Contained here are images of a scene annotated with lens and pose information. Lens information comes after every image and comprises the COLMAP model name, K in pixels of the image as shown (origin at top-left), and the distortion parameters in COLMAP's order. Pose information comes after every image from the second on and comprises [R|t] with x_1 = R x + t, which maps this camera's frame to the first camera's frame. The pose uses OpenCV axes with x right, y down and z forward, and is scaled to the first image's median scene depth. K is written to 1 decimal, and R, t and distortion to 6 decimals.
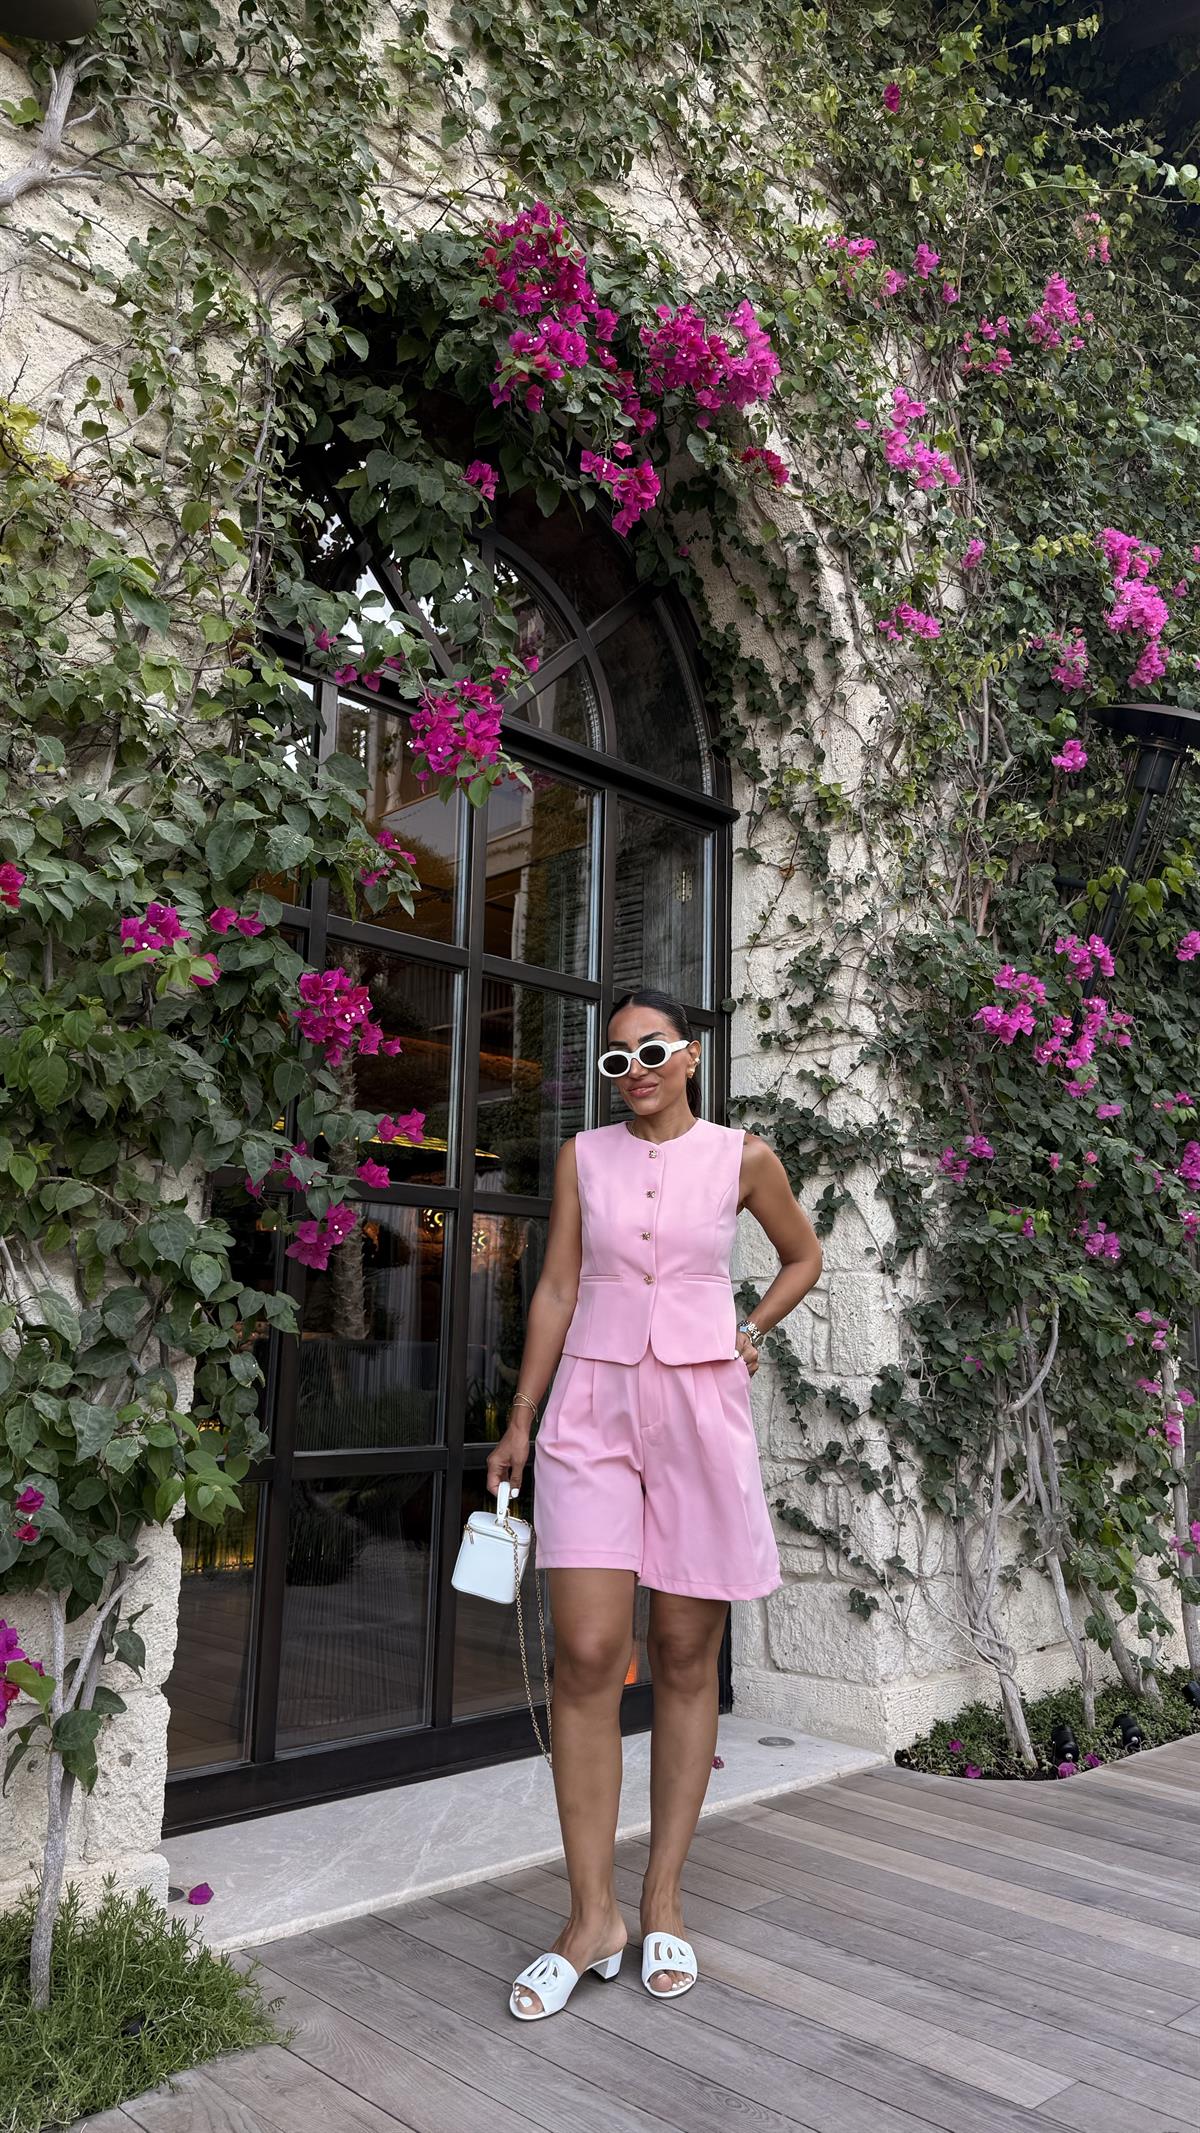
lens RADIAL K [[1490.0, 0, 600.0], [0, 1490.0, 1066.5], [0, 0, 1]] dist [0.116691, -0.149462]
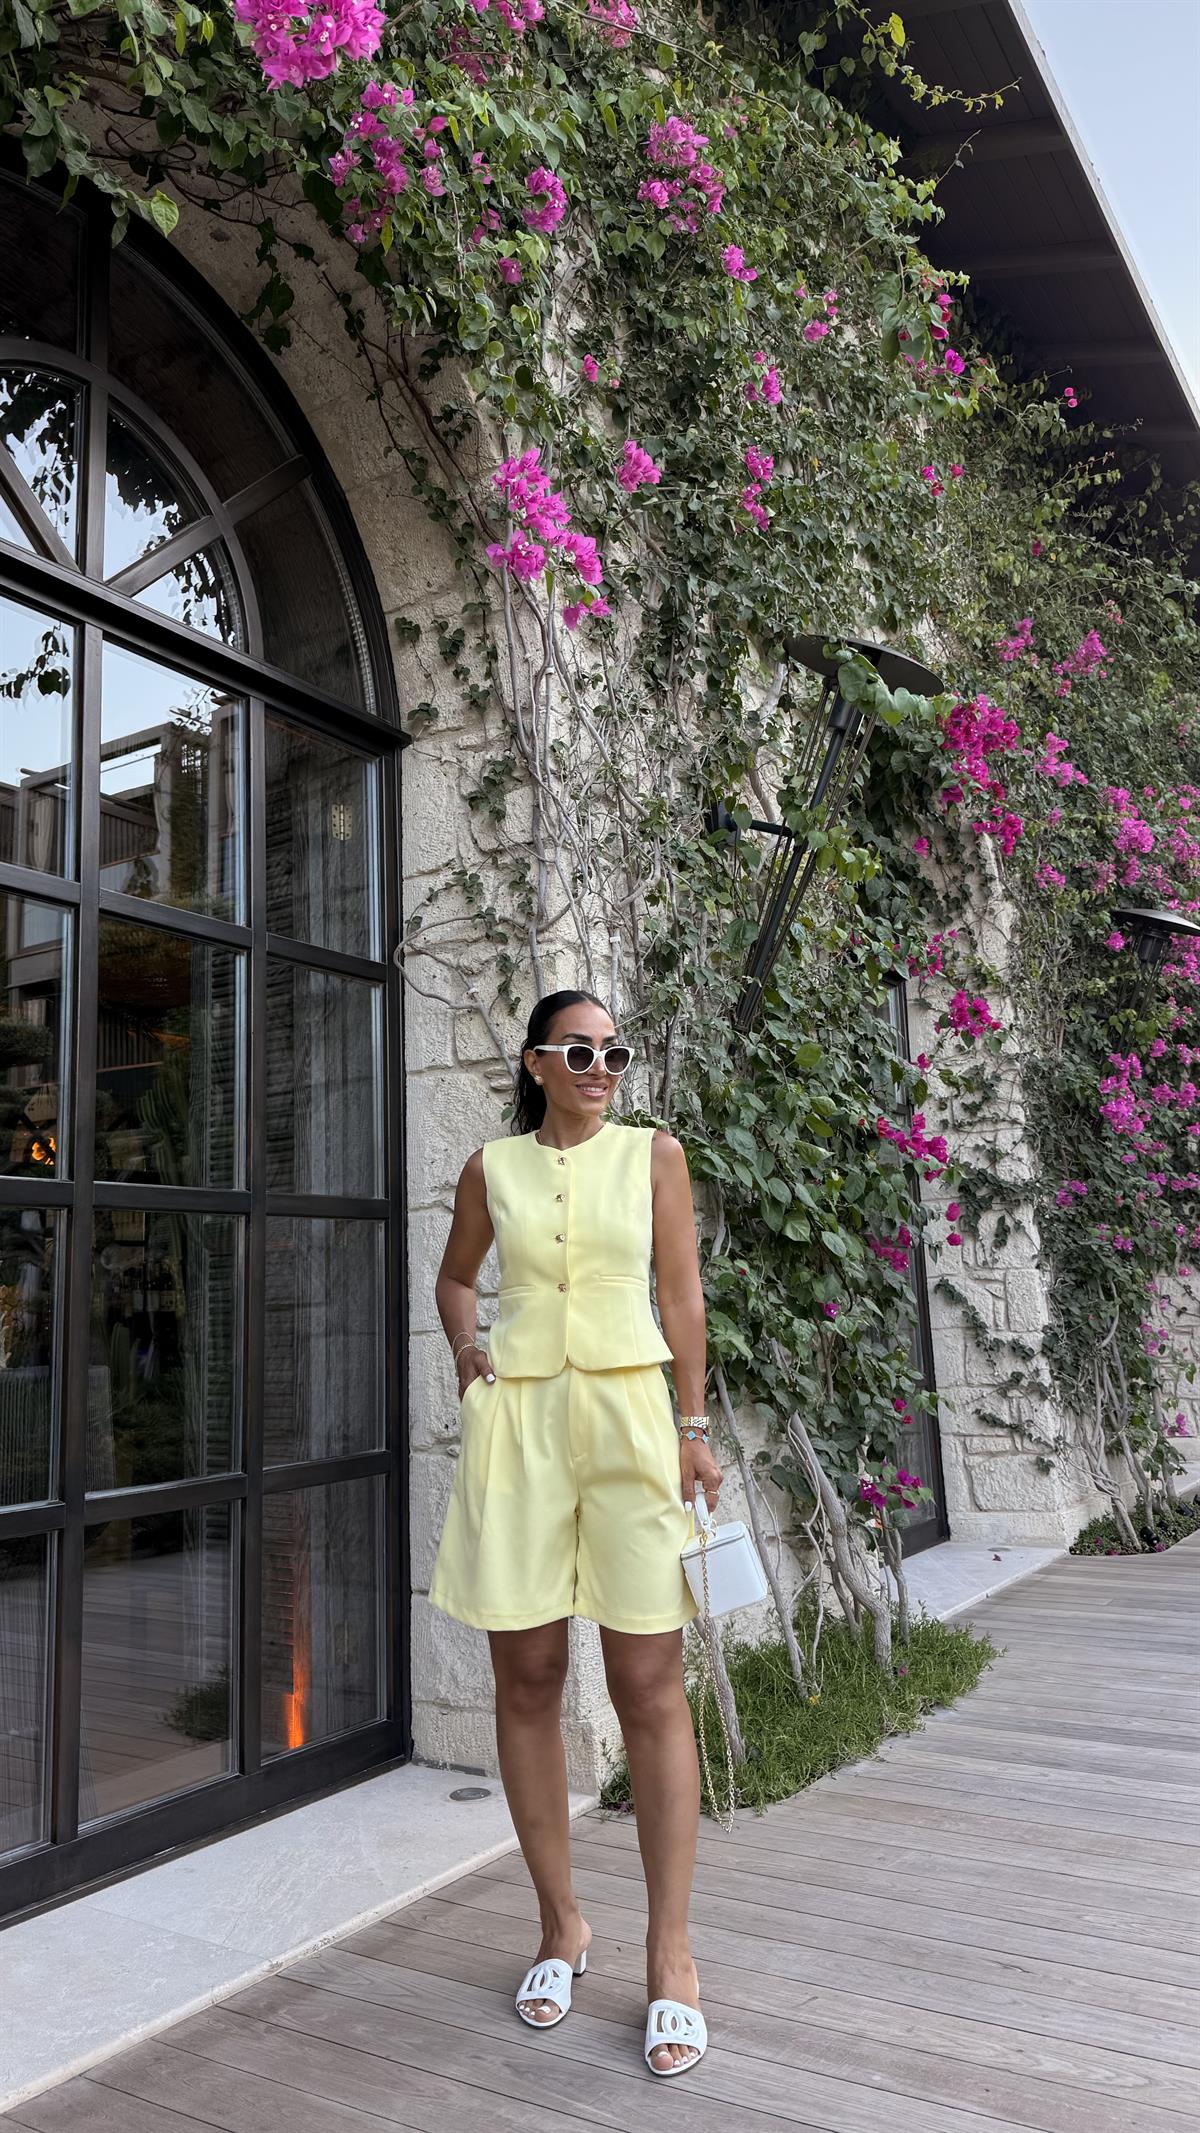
lens RADIAL K [[1485.3, 0, 598.8], [0, 1485.3, 1071.5], [0, 0, 1]] dist [0.142741, -0.217828]
pose [[0.973192, -0.021551, 0.228982, -0.632446], [0.015102, 0.999439, 0.029878, -0.131260], [-0.229498, -0.025619, 0.972972, -0.476630]]
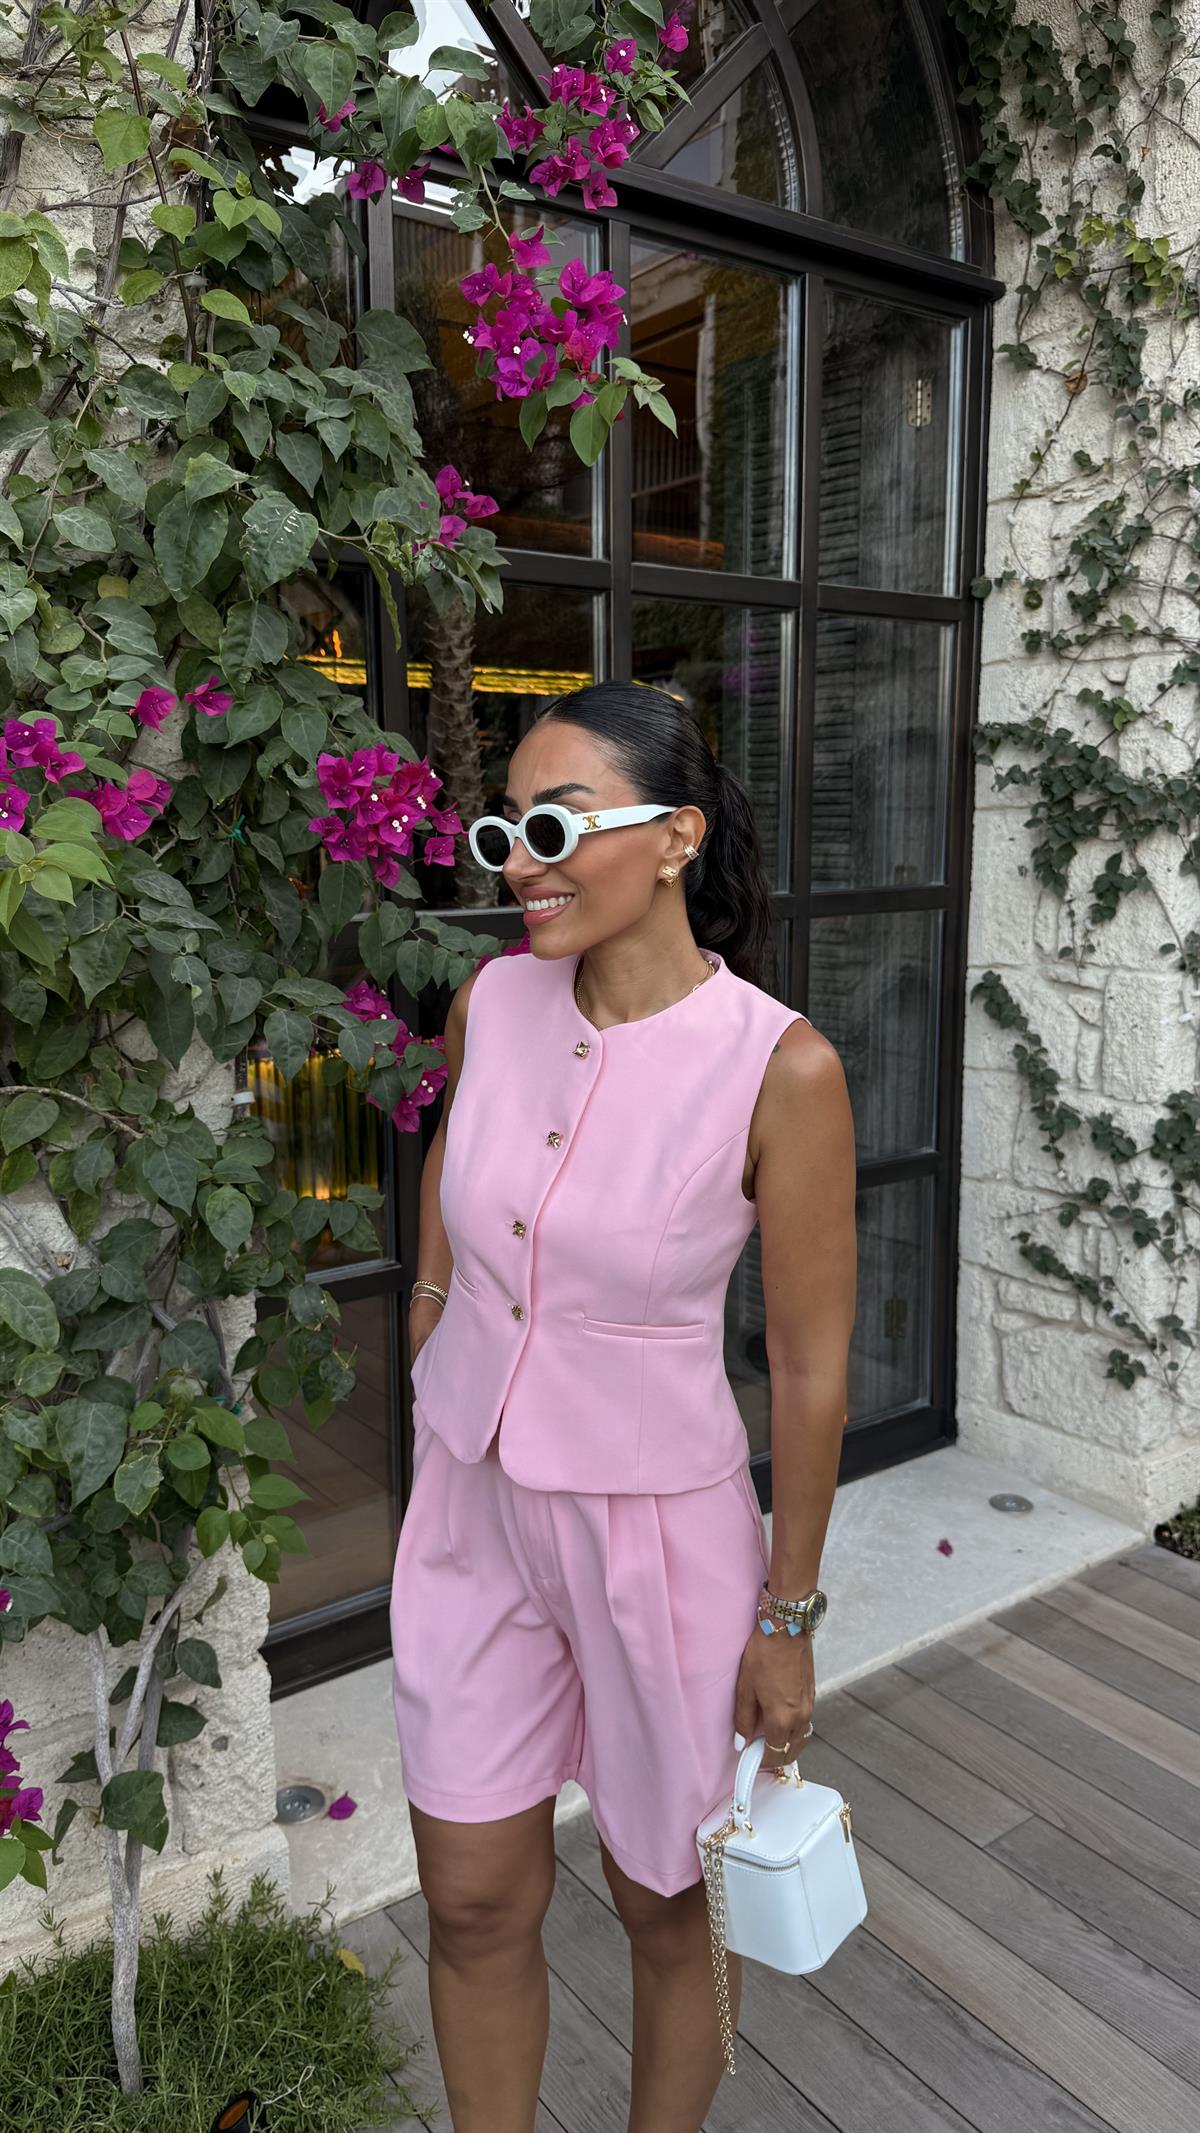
lens RADIAL K [[1505.0, 0, 583.7], [0, 1505.0, 1066.5], [0, 0, 1]] dist [0.017722, -0.032830]
pose [[0.989476, -0.005514, -0.144594, 0.000698], [0.055476, 0.937371, 0.343886, -0.091137], [0.133642, -0.348288, 0.927812, 0.231955]]
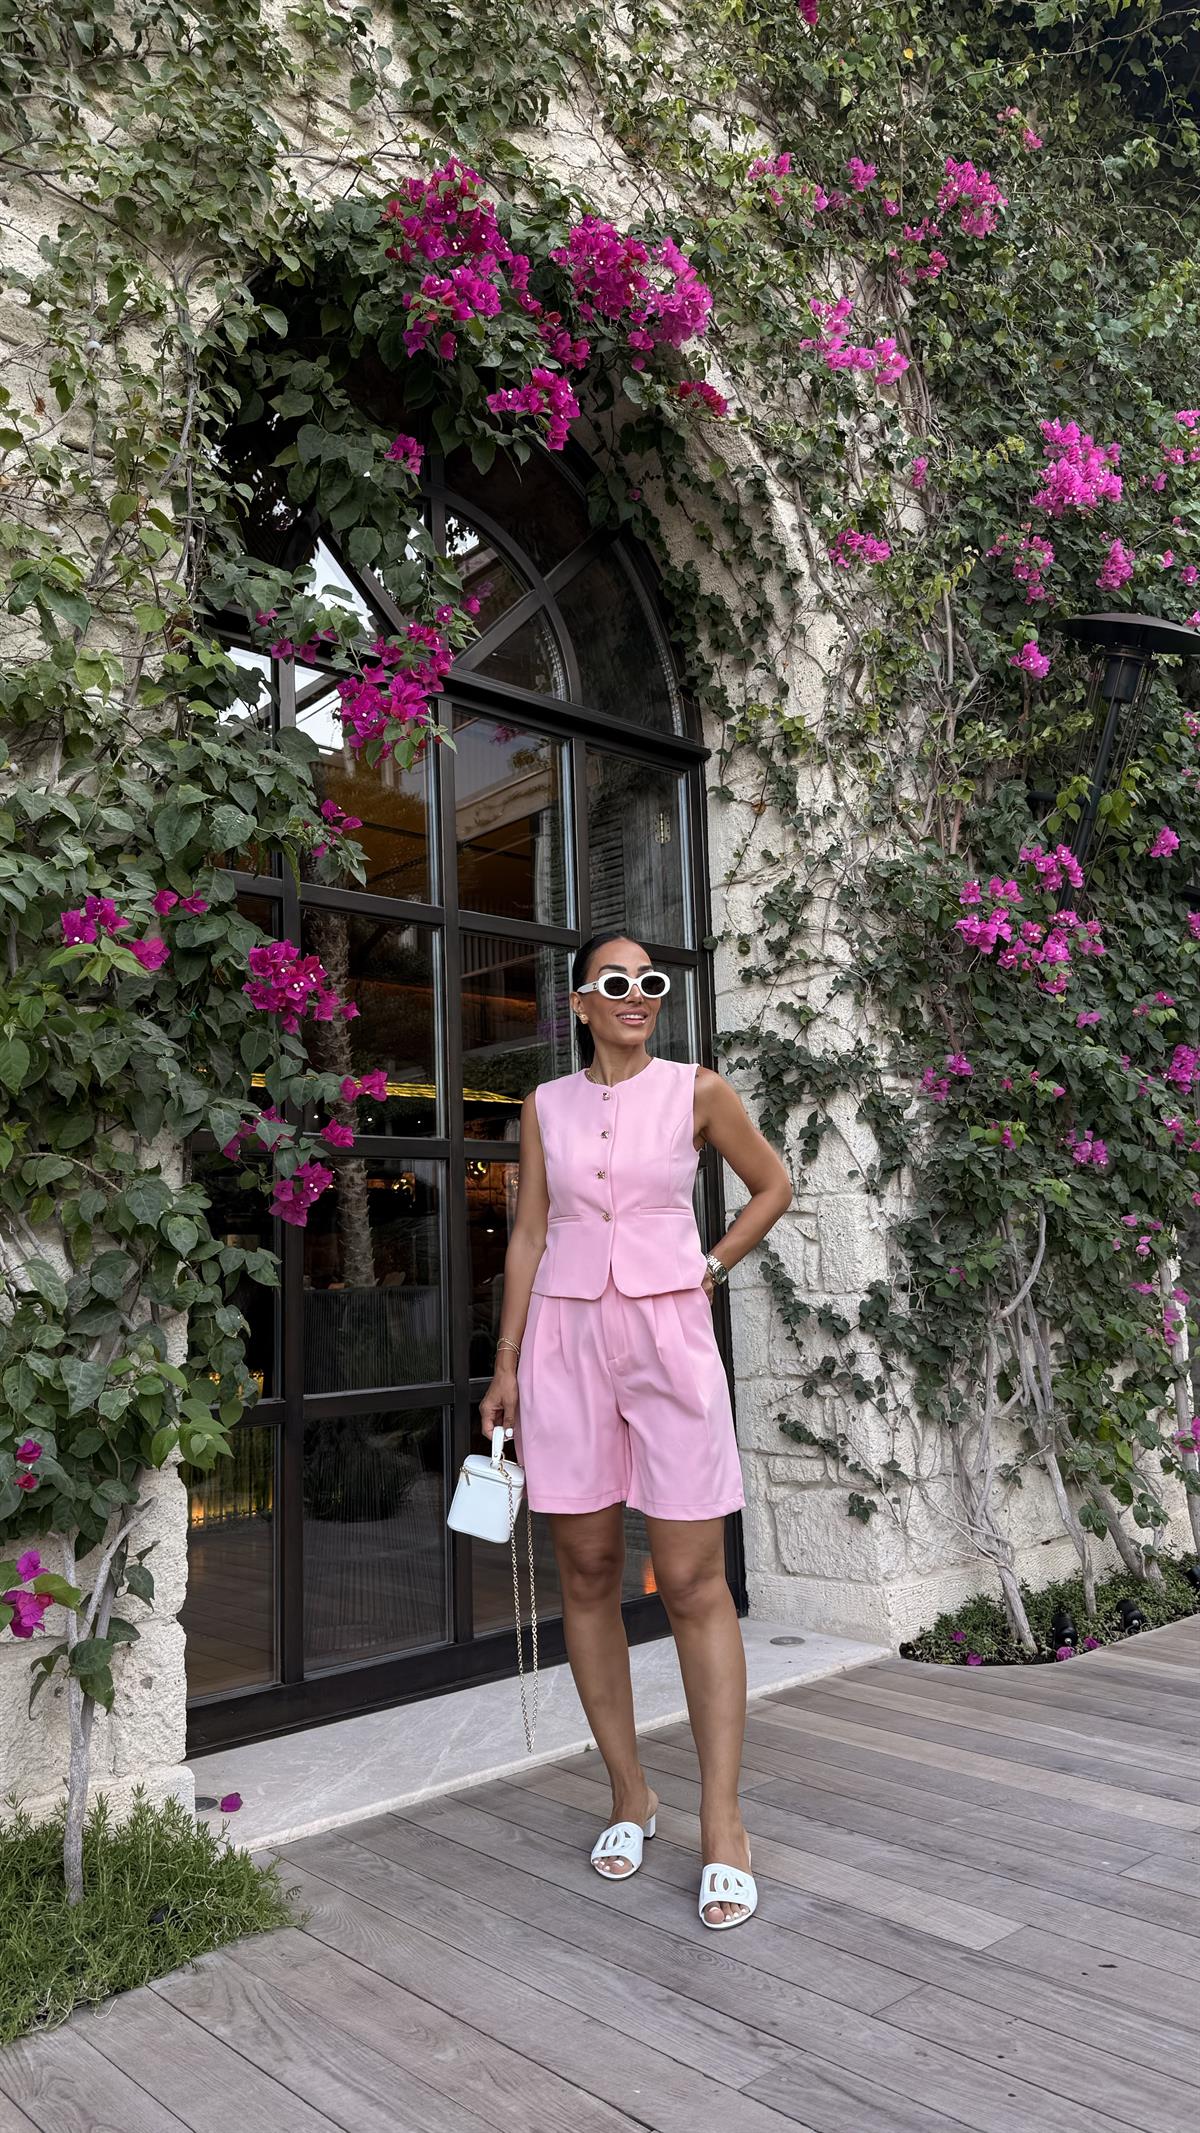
lens RADIAL K [[1487.7, 0, 608.9], [0, 1487.7, 1084.0], [0, 0, 1]] dist [0.148255, -0.229480]
pose [[0.997543, -0.063069, -0.030490, 0.044981], [0.064609, 0.996529, 0.052485, -0.003123], [0.027074, -0.054326, 0.998156, -0.029303]]
